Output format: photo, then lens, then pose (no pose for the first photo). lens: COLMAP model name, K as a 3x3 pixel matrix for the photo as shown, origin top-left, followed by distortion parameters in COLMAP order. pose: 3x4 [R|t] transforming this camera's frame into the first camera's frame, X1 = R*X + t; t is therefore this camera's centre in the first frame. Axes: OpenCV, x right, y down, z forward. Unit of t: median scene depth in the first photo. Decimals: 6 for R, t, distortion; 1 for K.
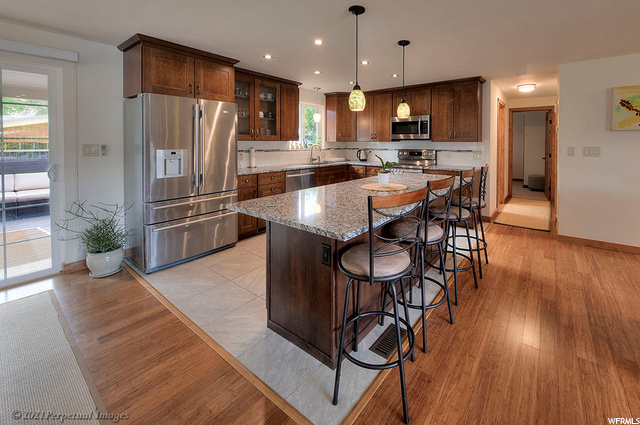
lens RADIAL K [[209.6, 0, 319.0], [0, 209.6, 153.2], [0, 0, 1]] dist [-0.001462, -0.000088]
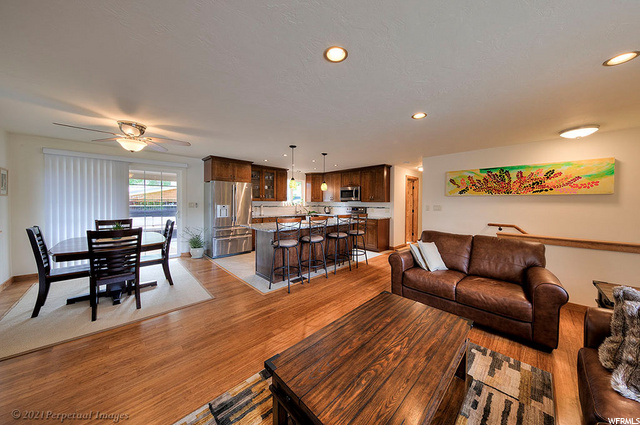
lens RADIAL K [[200.8, 0, 320.0], [0, 200.8, 212.5], [0, 0, 1]] dist [-0.000463, -0.000074]
pose [[0.983984, 0.013337, -0.177758, 0.585769], [-0.013181, 0.999911, 0.002059, 0.036877], [0.177770, 0.000317, 0.984072, -0.780385]]
